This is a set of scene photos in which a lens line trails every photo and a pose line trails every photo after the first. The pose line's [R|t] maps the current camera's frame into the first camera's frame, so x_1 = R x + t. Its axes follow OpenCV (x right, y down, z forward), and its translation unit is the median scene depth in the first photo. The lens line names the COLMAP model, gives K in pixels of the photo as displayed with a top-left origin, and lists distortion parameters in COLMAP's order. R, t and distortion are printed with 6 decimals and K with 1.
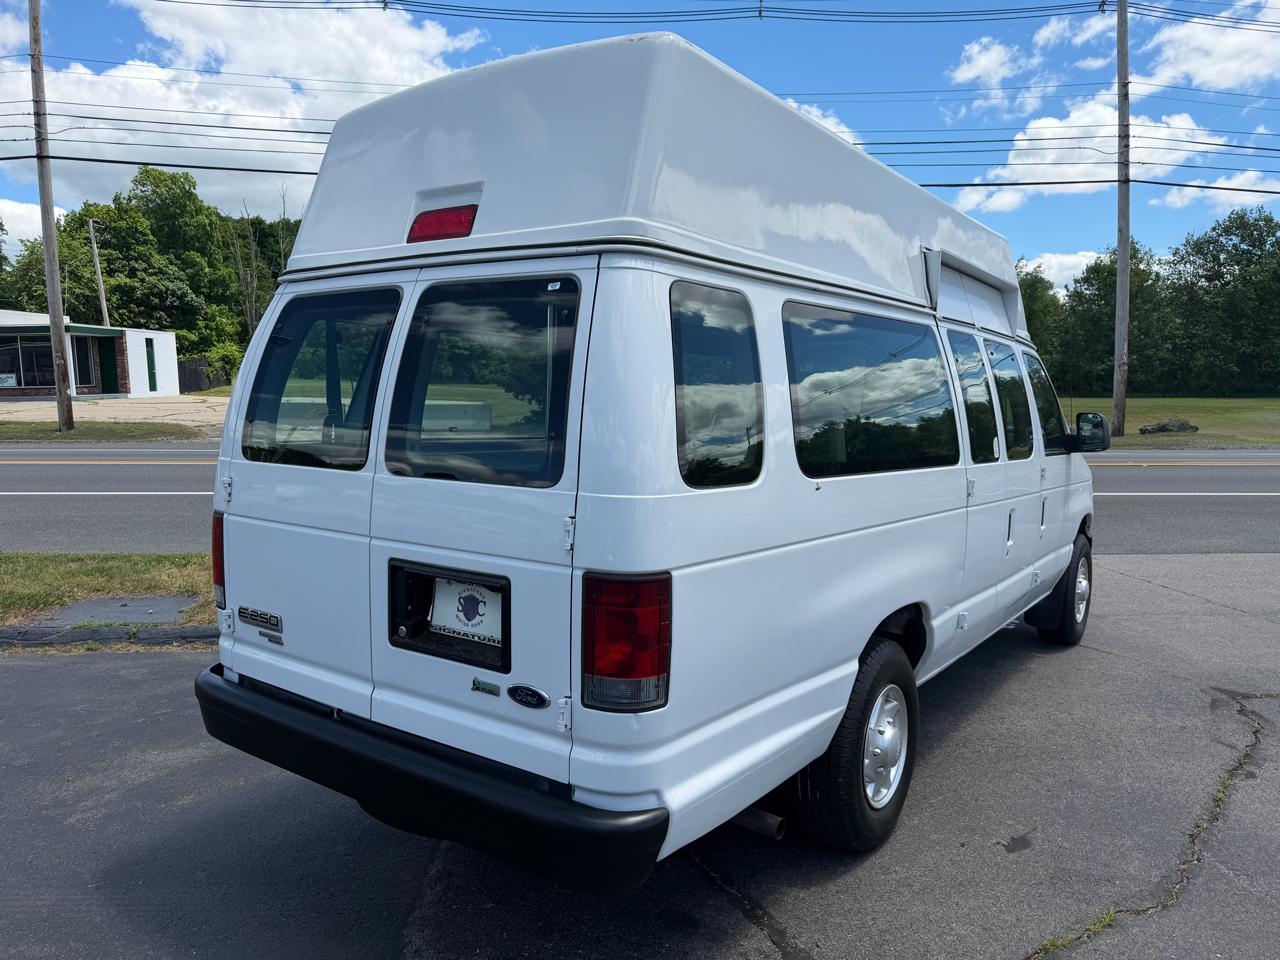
lens RADIAL K [[898.9, 0, 638.2], [0, 898.9, 482.4], [0, 0, 1]] dist [0.036265, -0.041849]
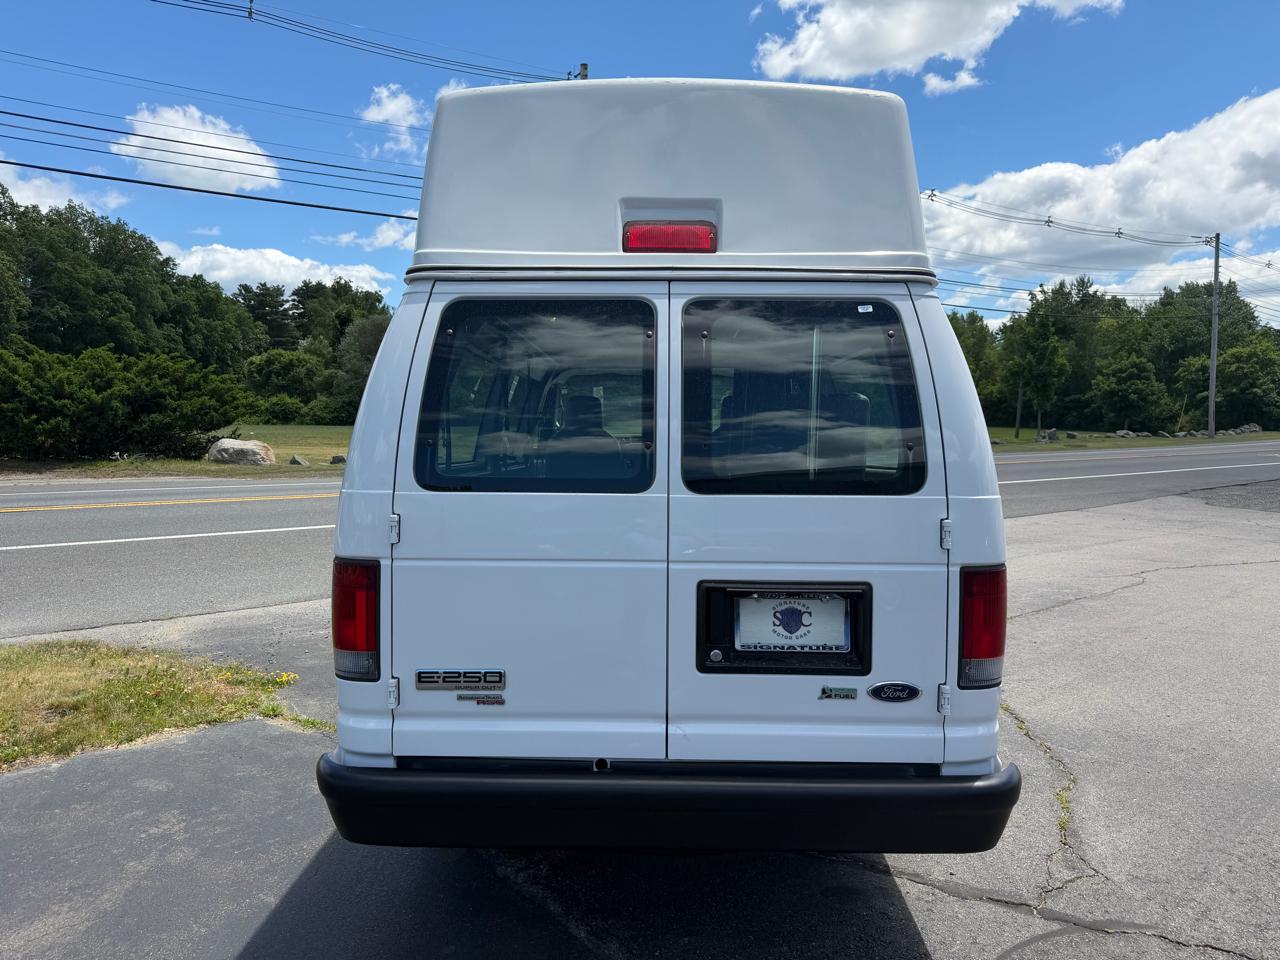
lens RADIAL K [[898.9, 0, 637.1], [0, 898.9, 474.2], [0, 0, 1]] dist [0.036265, -0.041849]
pose [[0.821500, -0.033545, 0.569221, -0.435262], [0.056355, 0.998157, -0.022509, -0.005230], [-0.567416, 0.050570, 0.821877, 0.128150]]
